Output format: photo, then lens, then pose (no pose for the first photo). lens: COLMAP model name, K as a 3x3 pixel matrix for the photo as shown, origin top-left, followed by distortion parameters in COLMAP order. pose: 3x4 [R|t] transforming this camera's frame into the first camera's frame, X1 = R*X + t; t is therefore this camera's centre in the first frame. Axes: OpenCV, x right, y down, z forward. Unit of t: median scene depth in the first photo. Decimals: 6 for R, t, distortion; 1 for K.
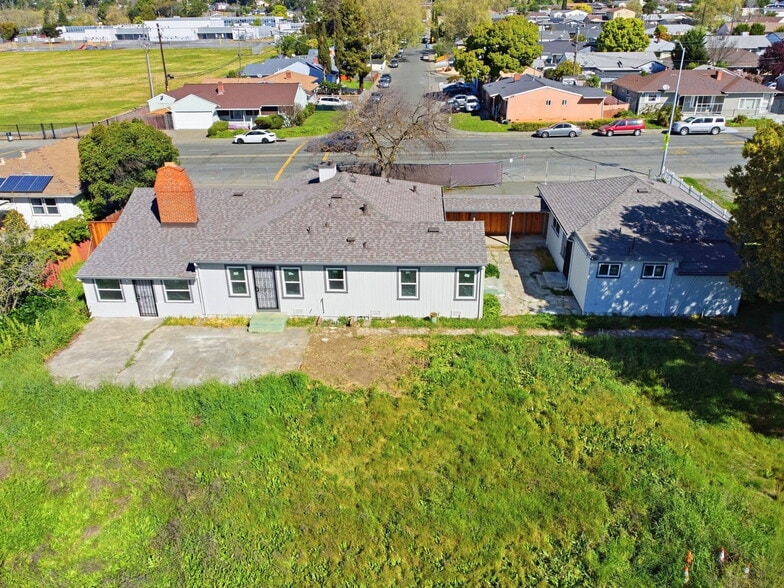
lens RADIAL K [[591.9, 0, 392.4], [0, 591.9, 292.8], [0, 0, 1]] dist [0.002596, -0.003159]
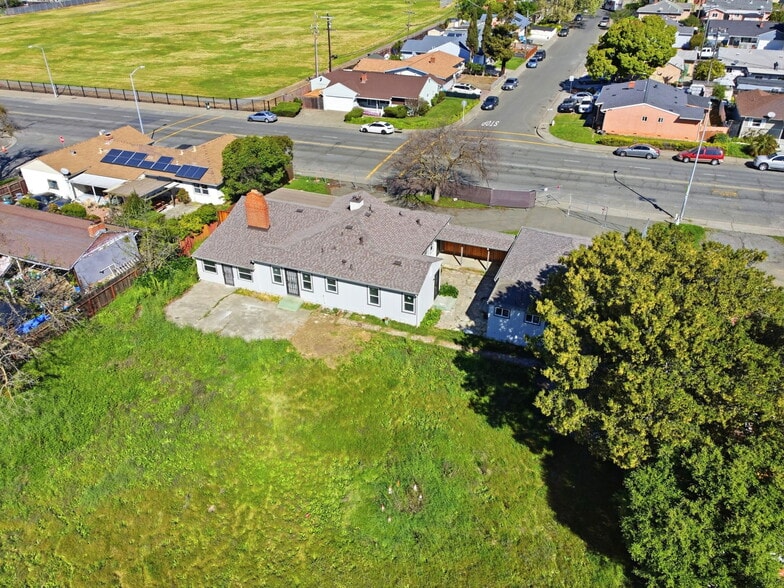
lens RADIAL K [[591.9, 0, 391.2], [0, 591.9, 291.8], [0, 0, 1]] dist [0.002596, -0.003159]
pose [[0.942208, 0.177406, -0.284202, 0.486760], [-0.145606, 0.980826, 0.129534, -0.223516], [0.301733, -0.080667, 0.949974, -0.428350]]
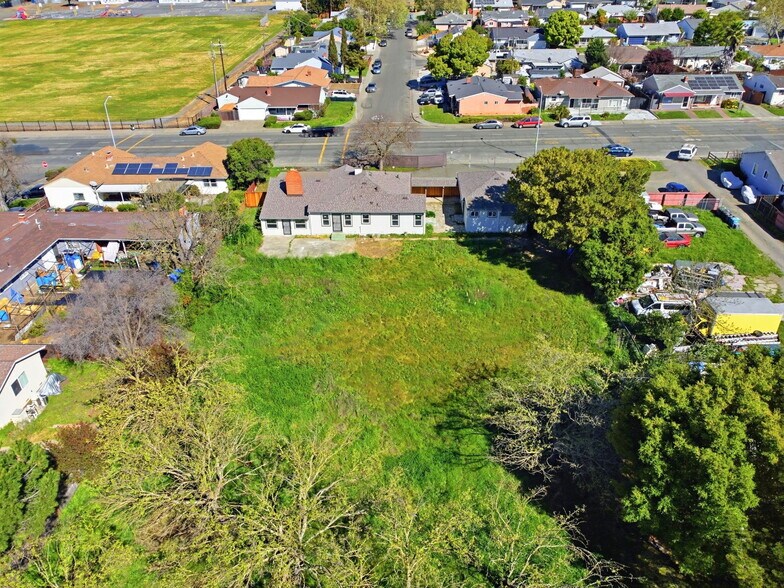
lens RADIAL K [[591.9, 0, 391.5], [0, 591.9, 293.5], [0, 0, 1]] dist [0.002596, -0.003159]
pose [[0.999810, -0.010922, 0.016173, -0.030359], [0.009273, 0.995070, 0.098740, 0.044275], [-0.017172, -0.098572, 0.994982, -1.452586]]
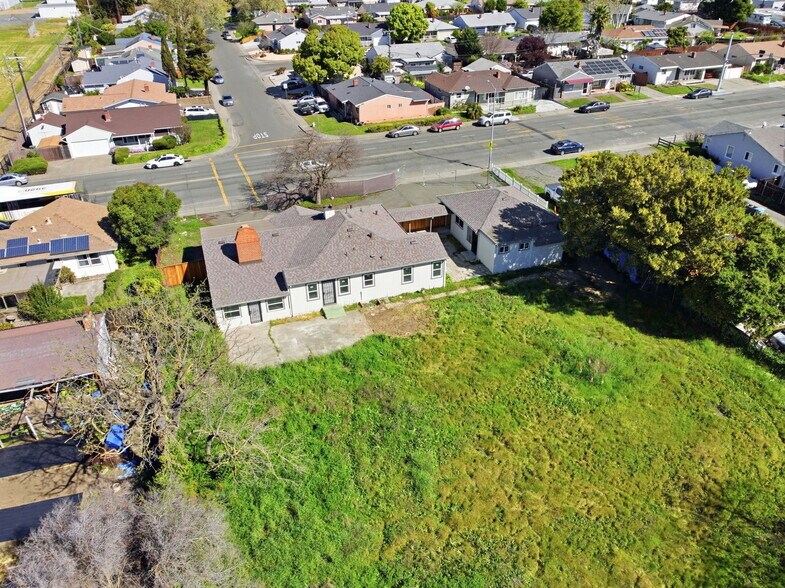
lens RADIAL K [[592.6, 0, 393.7], [0, 592.6, 293.3], [0, 0, 1]] dist [0.002596, -0.003159]
pose [[0.926655, -0.190492, 0.324072, -0.585219], [0.160393, 0.980041, 0.117444, -0.172558], [-0.339976, -0.056851, 0.938714, -0.656044]]
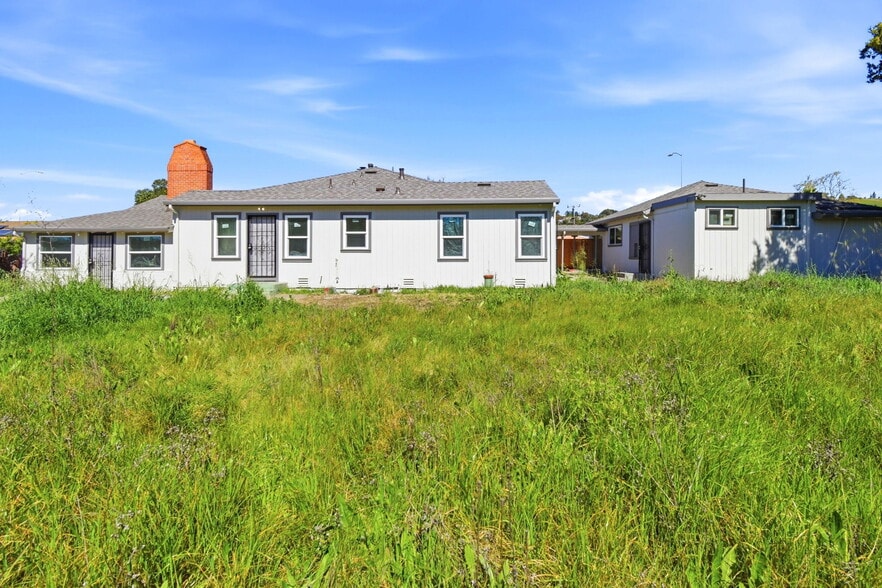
lens RADIAL K [[417.4, 0, 443.4], [0, 417.4, 296.1], [0, 0, 1]] dist [0.018885, -0.000344]
pose [[0.999773, 0.017675, -0.011870, 0.022337], [-0.021047, 0.904628, -0.425682, 0.265387], [0.003214, 0.425836, 0.904795, 0.540267]]
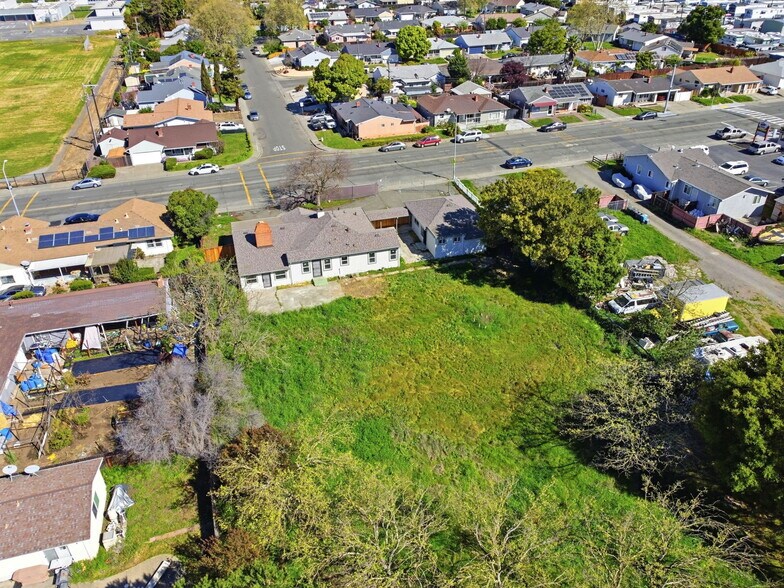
lens RADIAL K [[591.9, 0, 392.6], [0, 591.9, 291.9], [0, 0, 1]] dist [0.002596, -0.003159]
pose [[0.943437, -0.171603, 0.283688, -0.630184], [0.142980, 0.982563, 0.118857, -0.158507], [-0.299138, -0.071573, 0.951522, -1.464892]]
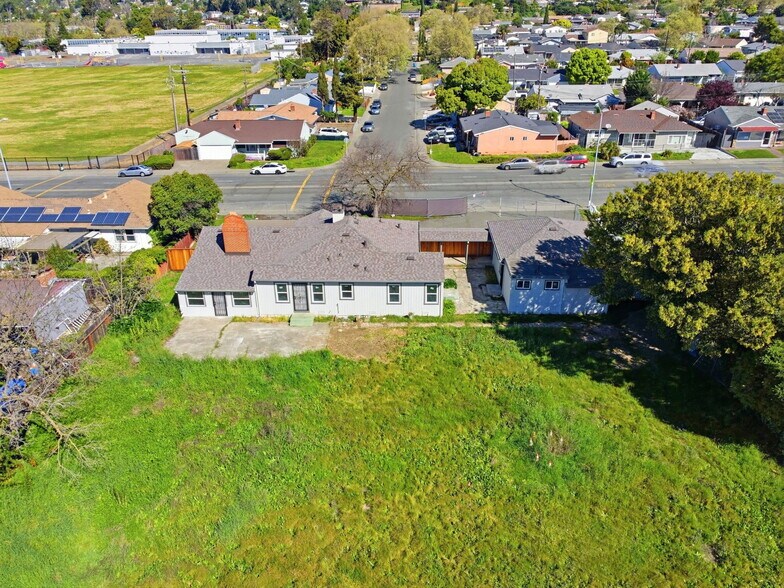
lens RADIAL K [[591.9, 0, 391.9], [0, 591.9, 293.0], [0, 0, 1]] dist [0.002596, -0.003159]
pose [[0.999878, -0.004696, 0.014882, -0.001323], [0.004717, 0.999988, -0.001410, -0.014670], [-0.014875, 0.001480, 0.999888, -0.515047]]
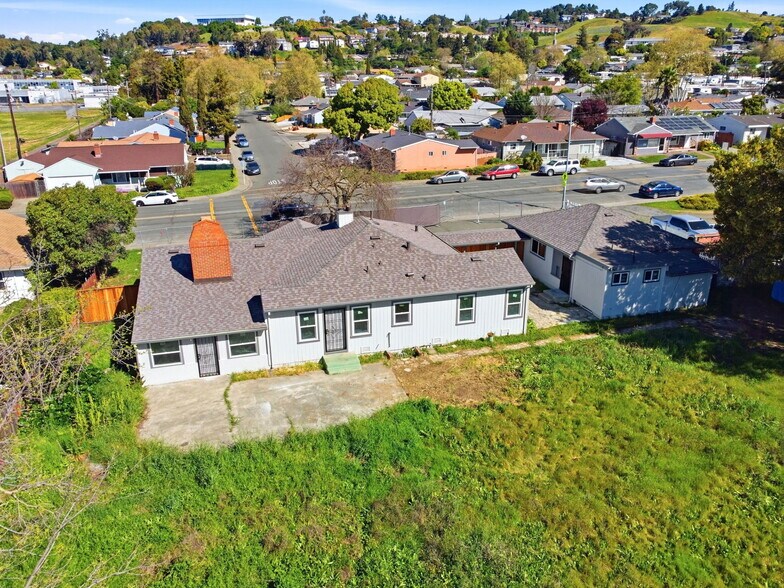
lens RADIAL K [[591.9, 0, 393.4], [0, 591.9, 291.8], [0, 0, 1]] dist [0.002596, -0.003159]
pose [[0.947817, -0.103792, 0.301447, -0.411820], [0.131758, 0.988522, -0.073918, 0.015677], [-0.290315, 0.109779, 0.950613, -0.002493]]
